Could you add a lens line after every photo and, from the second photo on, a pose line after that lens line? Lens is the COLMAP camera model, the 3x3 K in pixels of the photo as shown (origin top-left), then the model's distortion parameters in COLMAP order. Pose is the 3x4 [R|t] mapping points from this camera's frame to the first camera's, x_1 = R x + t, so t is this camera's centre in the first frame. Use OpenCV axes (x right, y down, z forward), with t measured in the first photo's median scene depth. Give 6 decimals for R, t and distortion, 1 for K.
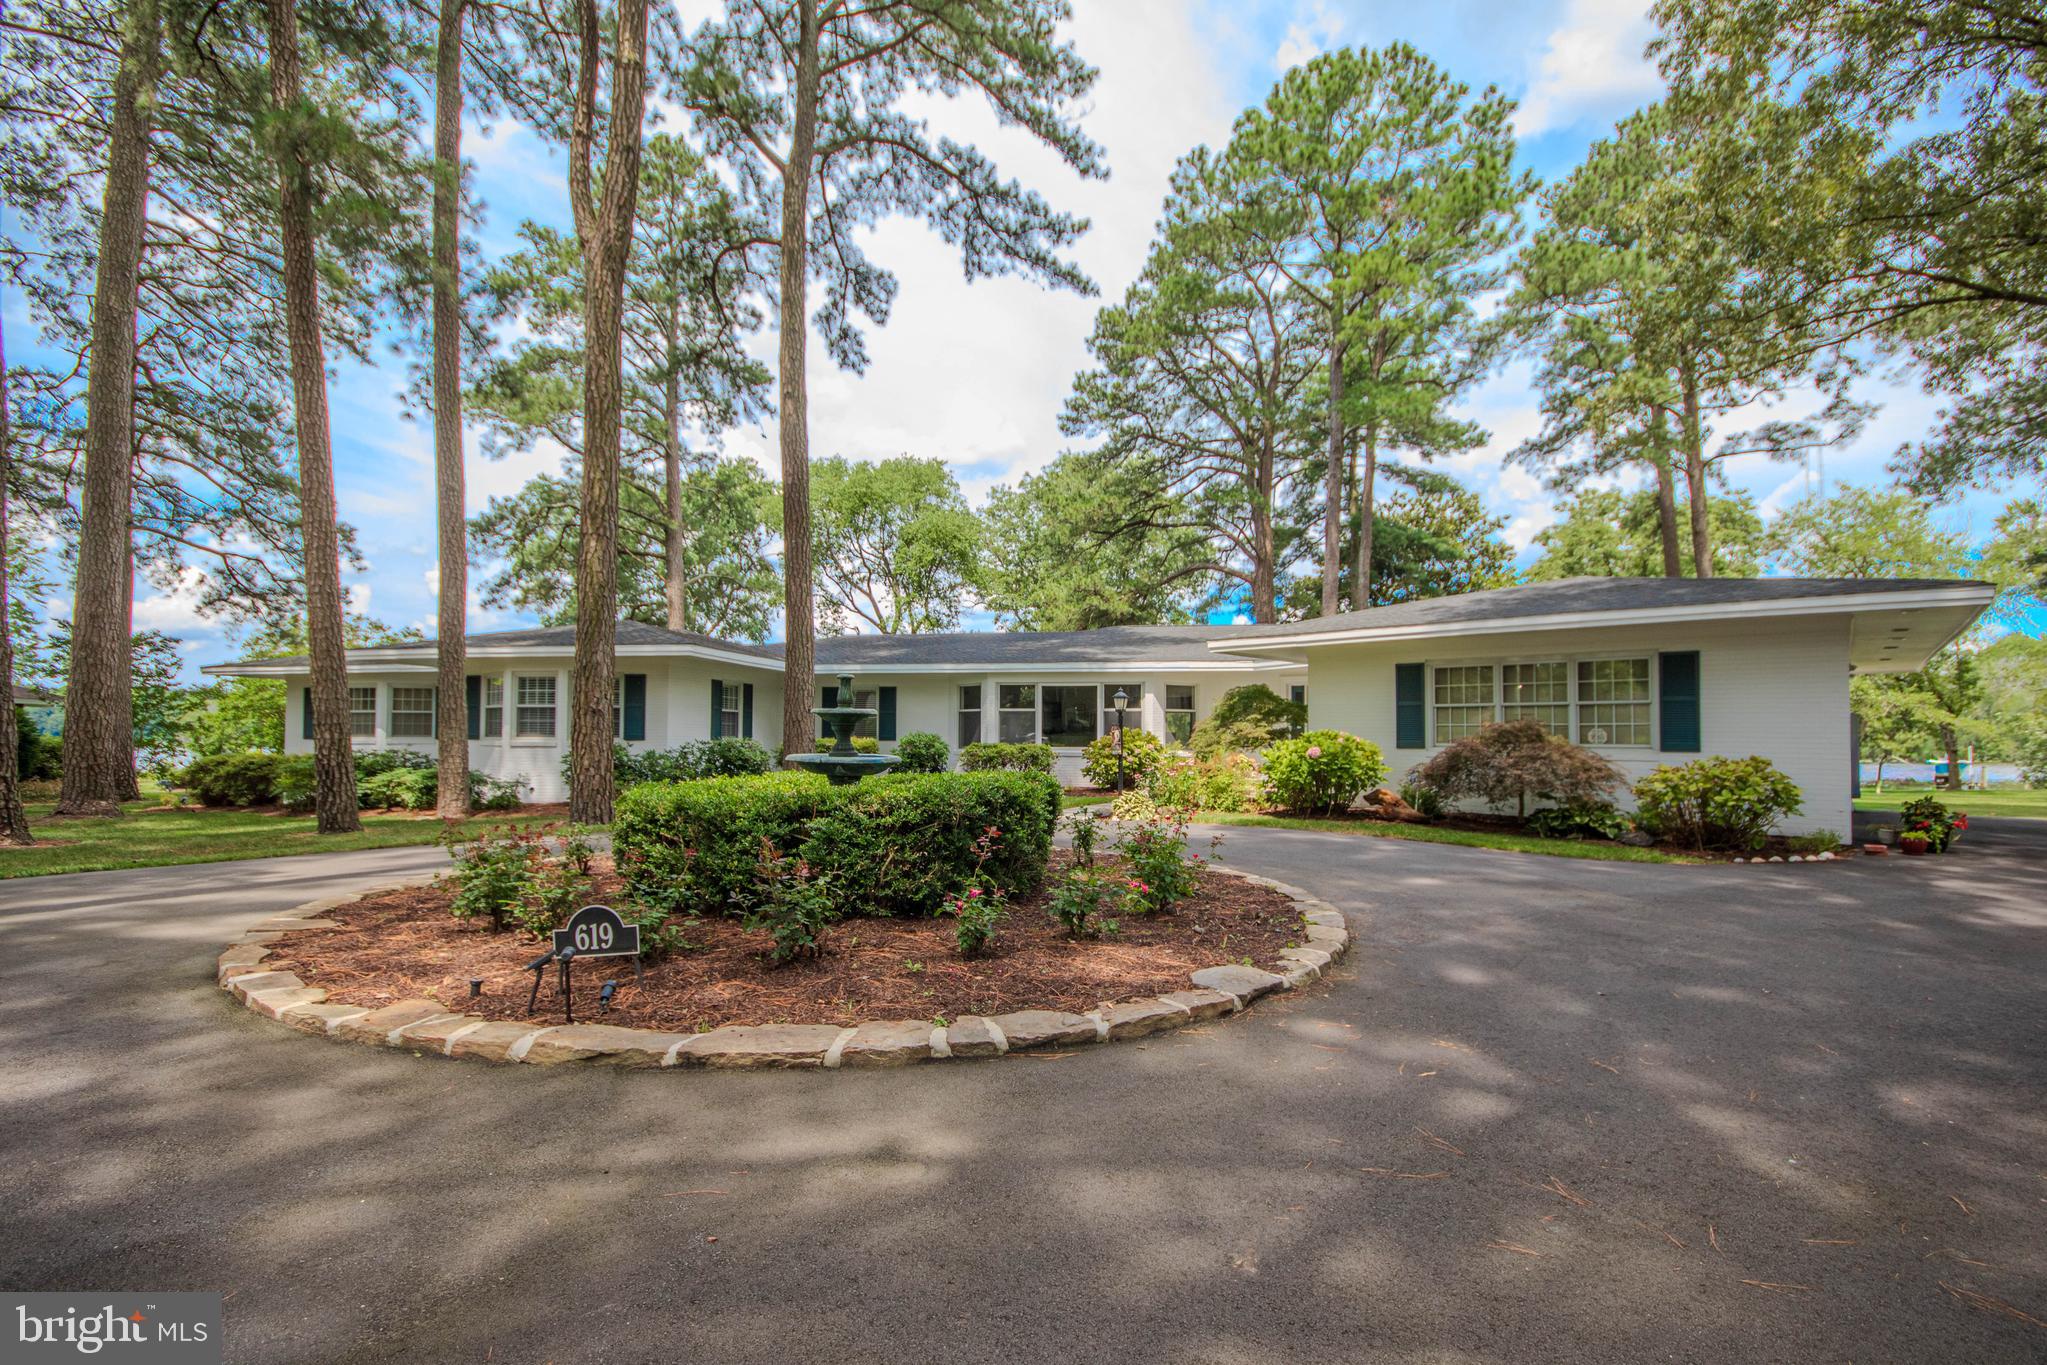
lens RADIAL K [[961.8, 0, 1018.1], [0, 961.8, 691.0], [0, 0, 1]] dist [0.020281, -0.015422]
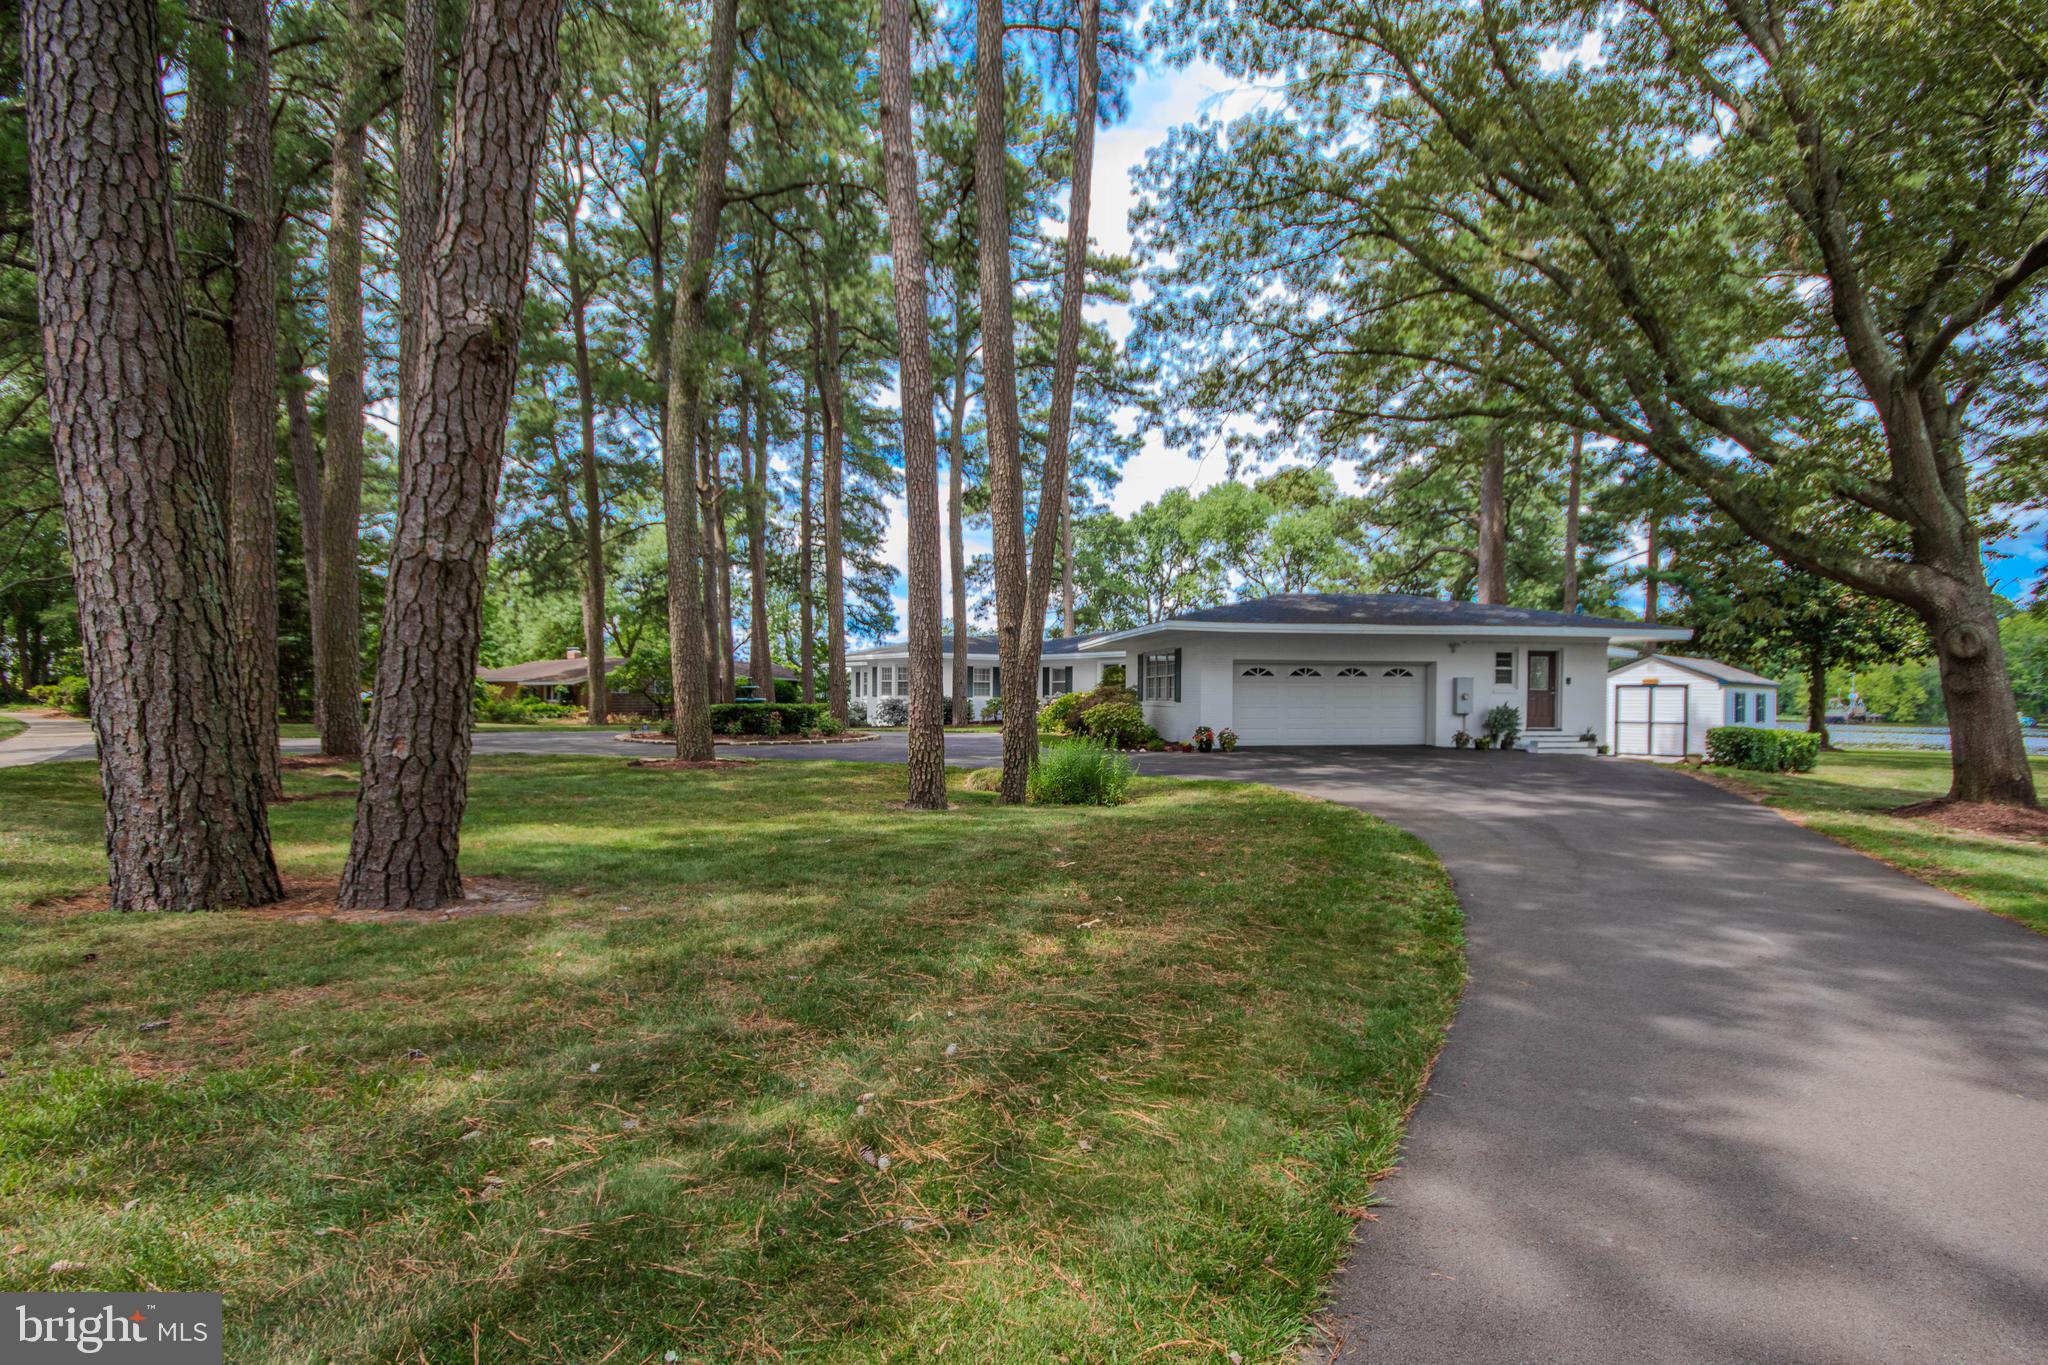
lens RADIAL K [[962.2, 0, 1018.6], [0, 962.2, 691.0], [0, 0, 1]] dist [0.020281, -0.015422]
pose [[0.753862, -0.004201, -0.657019, 0.797567], [0.030135, 0.999148, 0.028189, -0.010139], [0.656341, -0.041050, 0.753347, -0.300472]]
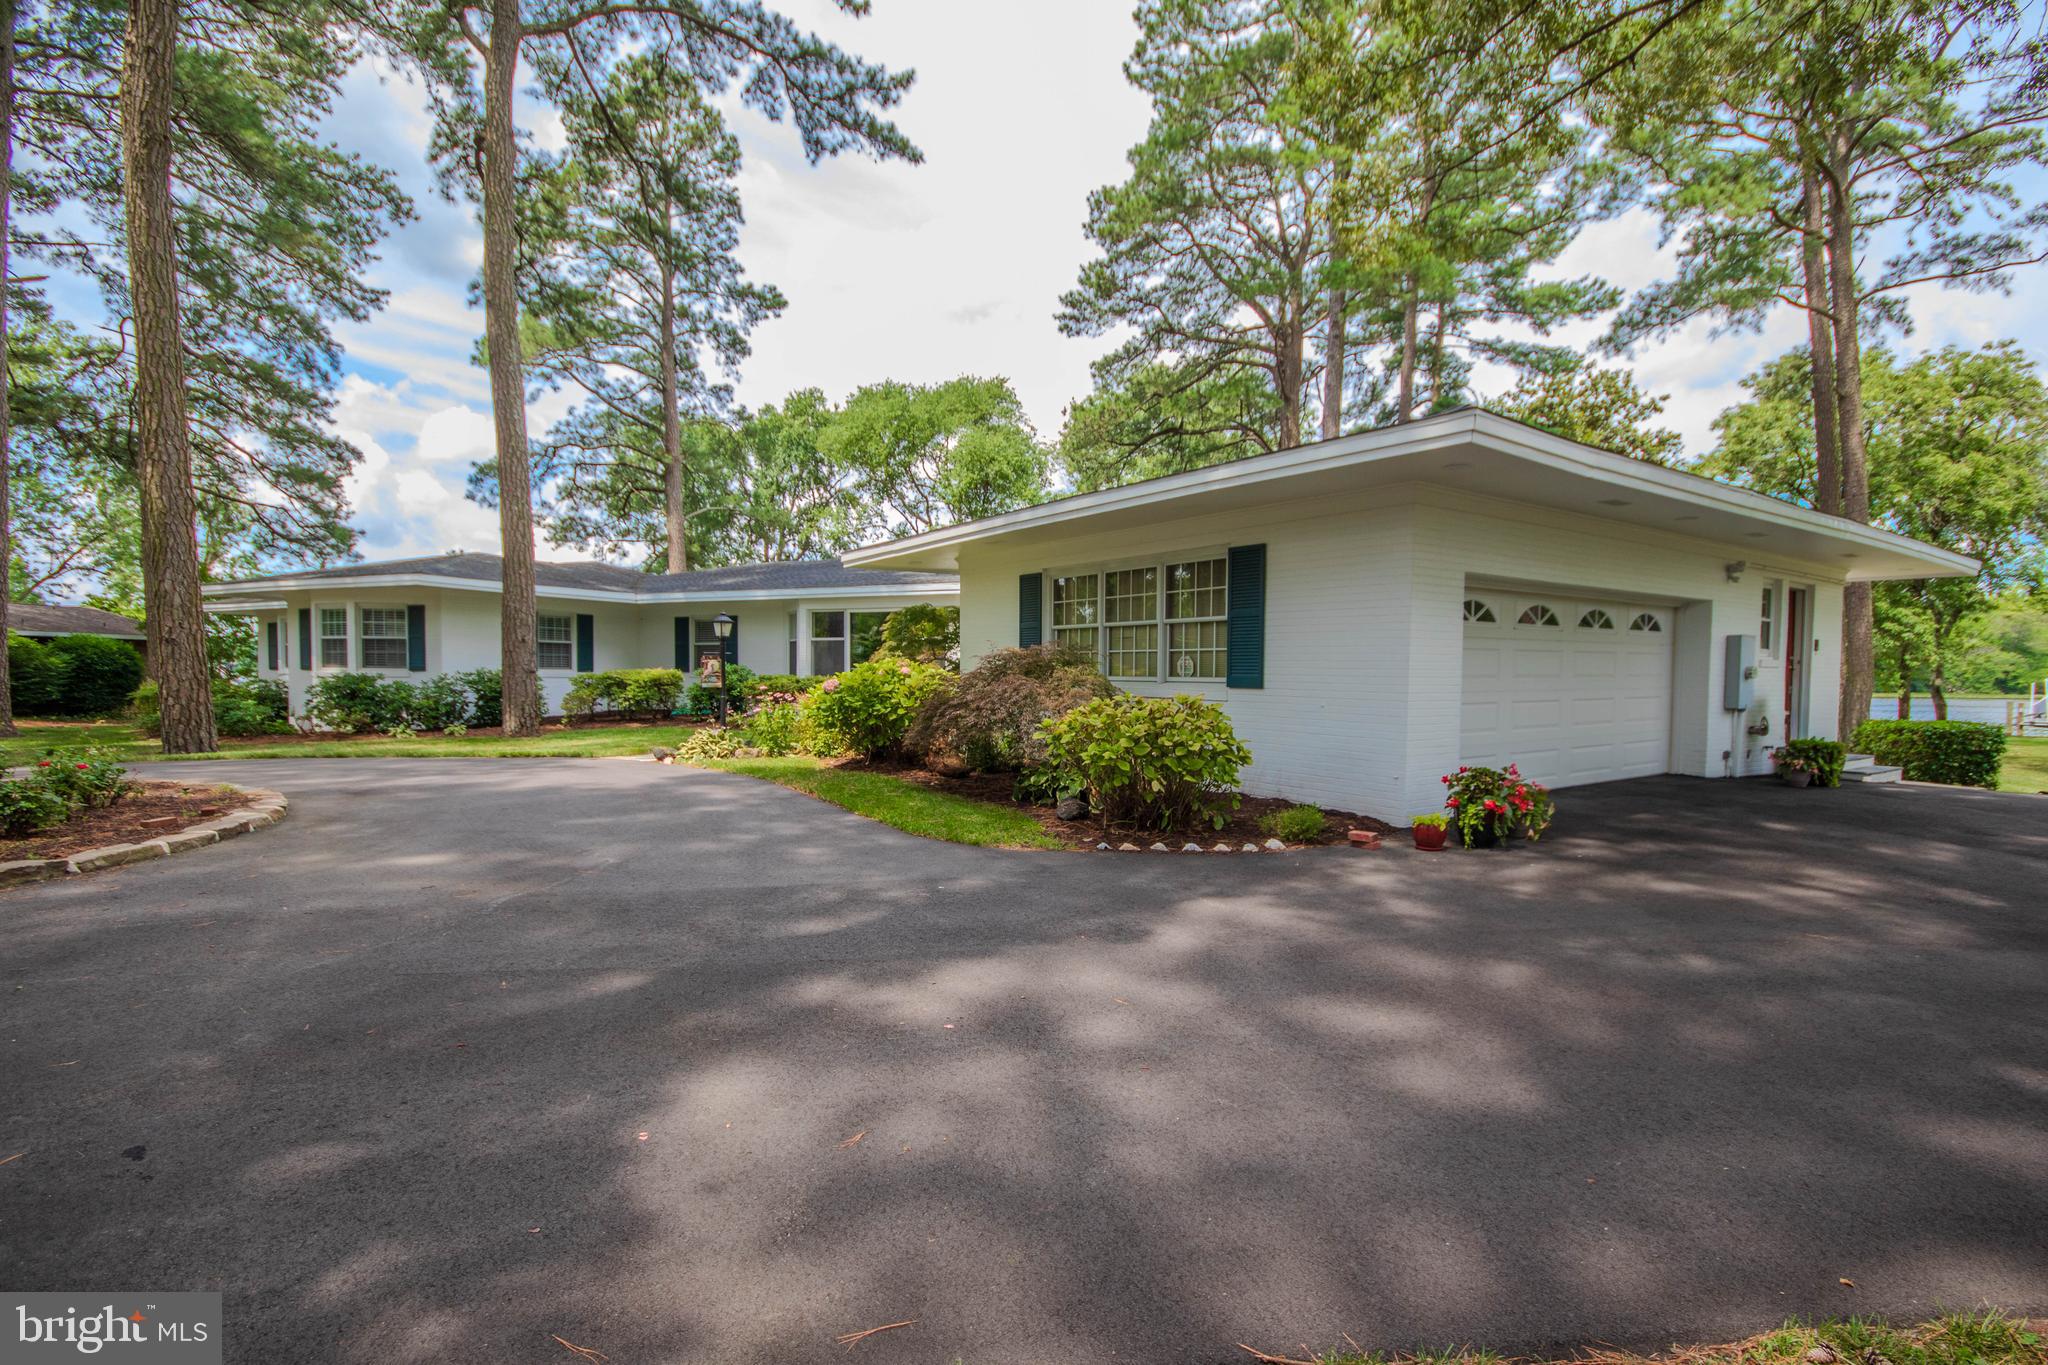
lens RADIAL K [[962.2, 0, 1018.6], [0, 962.2, 691.0], [0, 0, 1]] dist [0.020281, -0.015422]
pose [[0.969696, 0.007030, -0.244213, 0.321393], [0.009844, 0.997650, 0.067804, 0.006693], [0.244116, -0.068153, 0.967348, 0.125728]]
